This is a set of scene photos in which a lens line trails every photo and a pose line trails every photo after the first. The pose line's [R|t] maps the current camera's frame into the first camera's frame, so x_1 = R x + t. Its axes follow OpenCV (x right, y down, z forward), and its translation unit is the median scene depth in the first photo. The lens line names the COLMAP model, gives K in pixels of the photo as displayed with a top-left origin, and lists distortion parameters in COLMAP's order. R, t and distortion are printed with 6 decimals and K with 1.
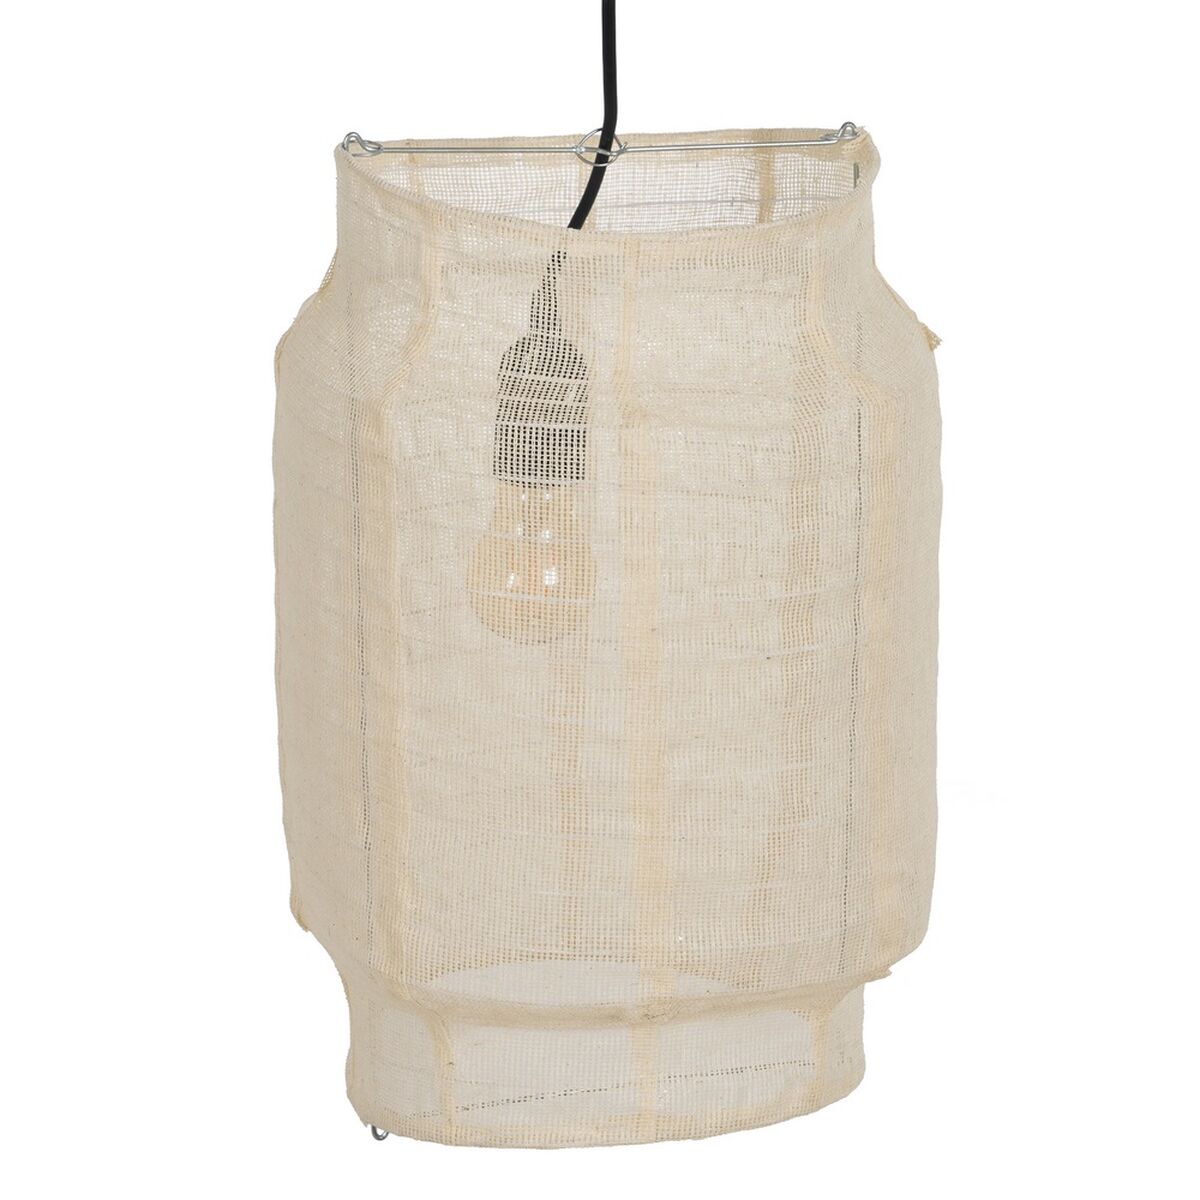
lens RADIAL K [[4650.5, 0, 599.6], [0, 4650.5, 598.1], [0, 0, 1]] dist [-0.040607, 0.000000]
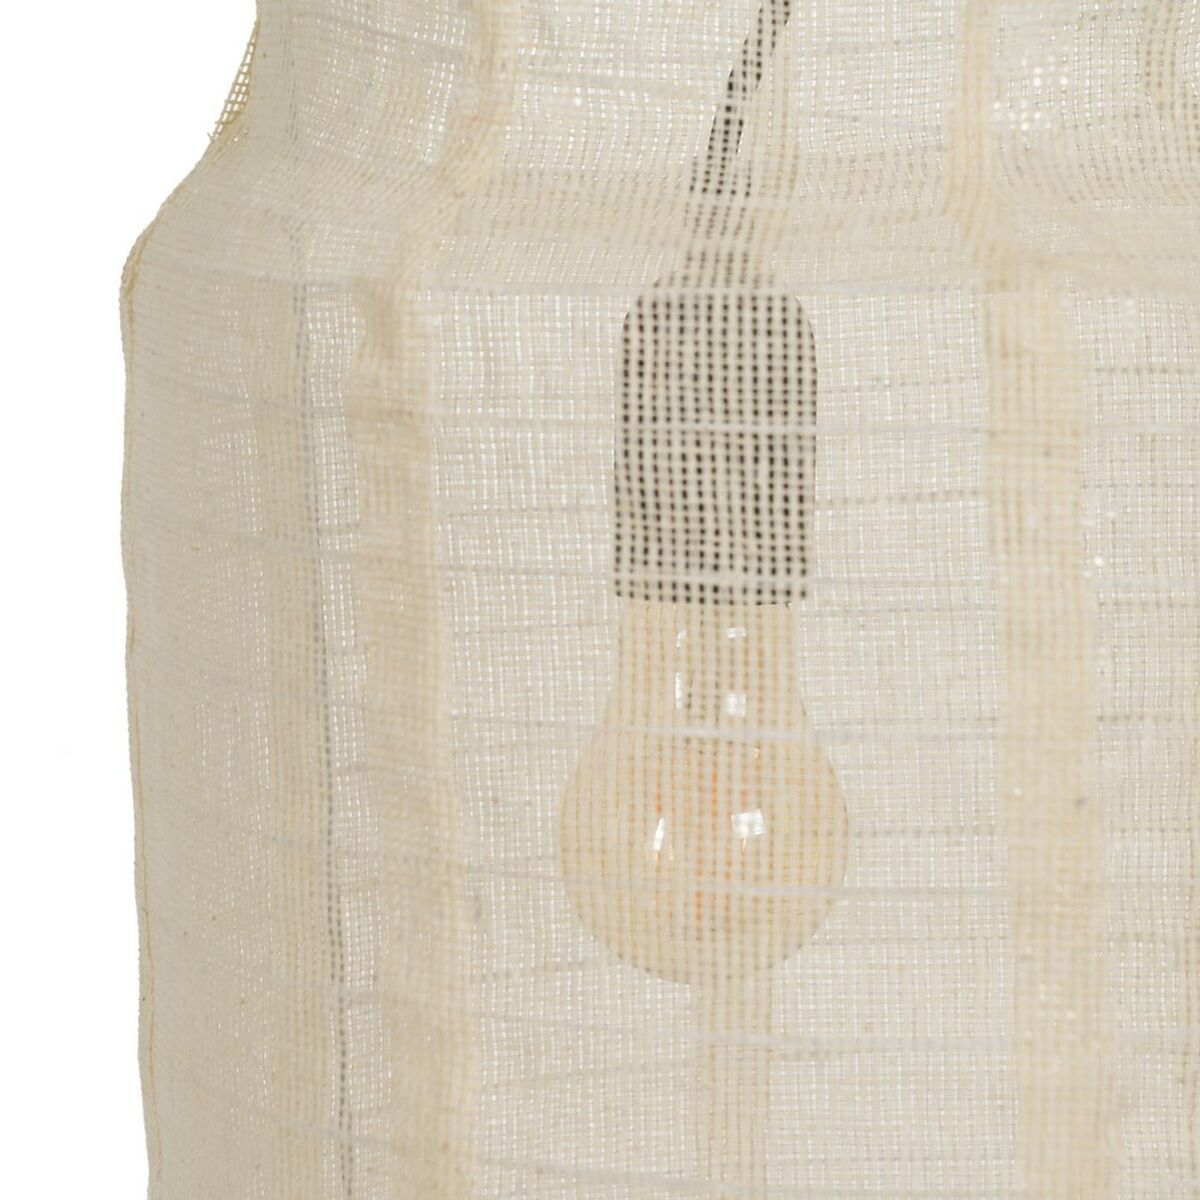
lens RADIAL K [[4650.5, 0, 602.7], [0, 4650.5, 602.5], [0, 0, 1]] dist [-0.040607, 0.000000]
pose [[0.997505, -0.042959, 0.056023, -0.052177], [0.053016, 0.979839, -0.192625, 0.065797], [-0.046619, 0.195115, 0.979672, 0.594720]]
